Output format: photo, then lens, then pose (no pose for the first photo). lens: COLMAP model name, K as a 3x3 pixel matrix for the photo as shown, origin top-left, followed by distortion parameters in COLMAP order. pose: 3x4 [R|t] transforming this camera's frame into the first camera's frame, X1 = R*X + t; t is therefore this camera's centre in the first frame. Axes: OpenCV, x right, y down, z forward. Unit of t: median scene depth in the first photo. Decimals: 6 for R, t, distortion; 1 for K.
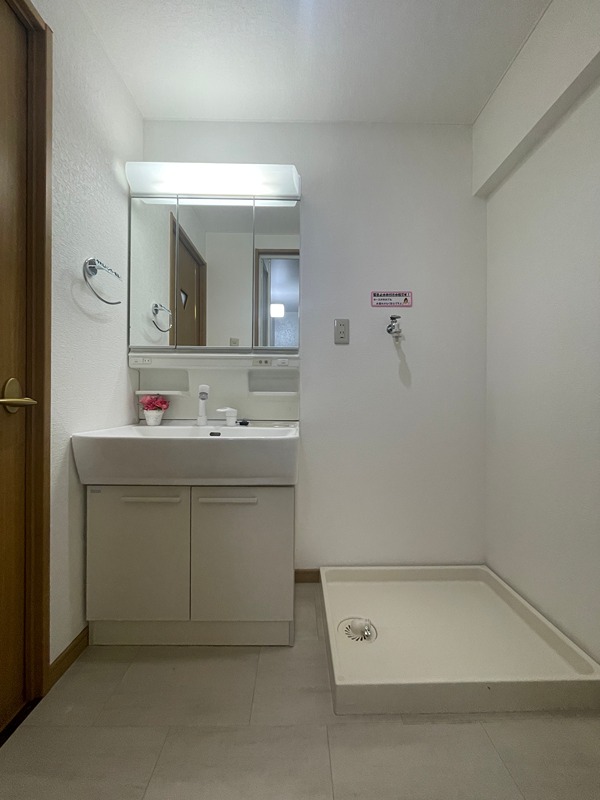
lens RADIAL K [[321.3, 0, 300.6], [0, 321.3, 399.7], [0, 0, 1]] dist [-0.002861, -0.001108]
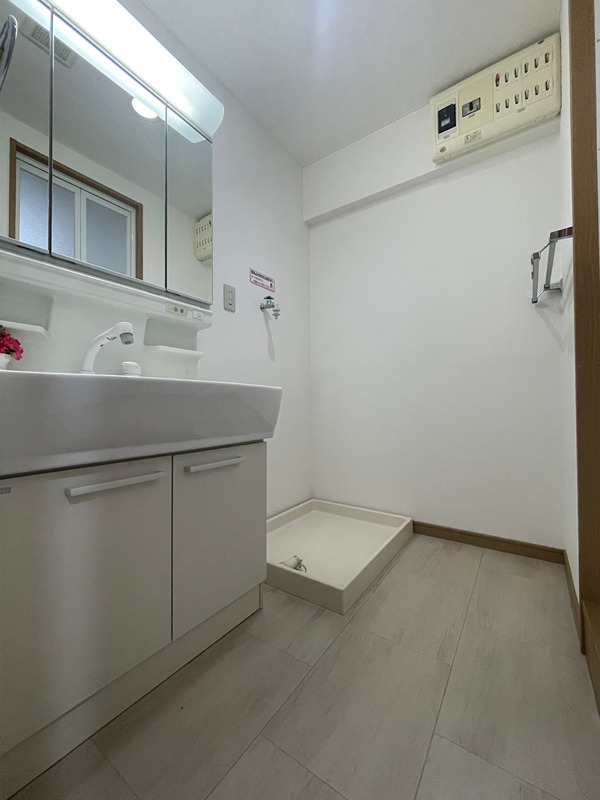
lens RADIAL K [[321.3, 0, 301.5], [0, 321.3, 400.5], [0, 0, 1]] dist [-0.002861, -0.001108]
pose [[0.584385, -0.001574, 0.811475, -0.558878], [0.011284, 0.999917, -0.006187, 0.114393], [-0.811398, 0.012773, 0.584355, 0.249459]]
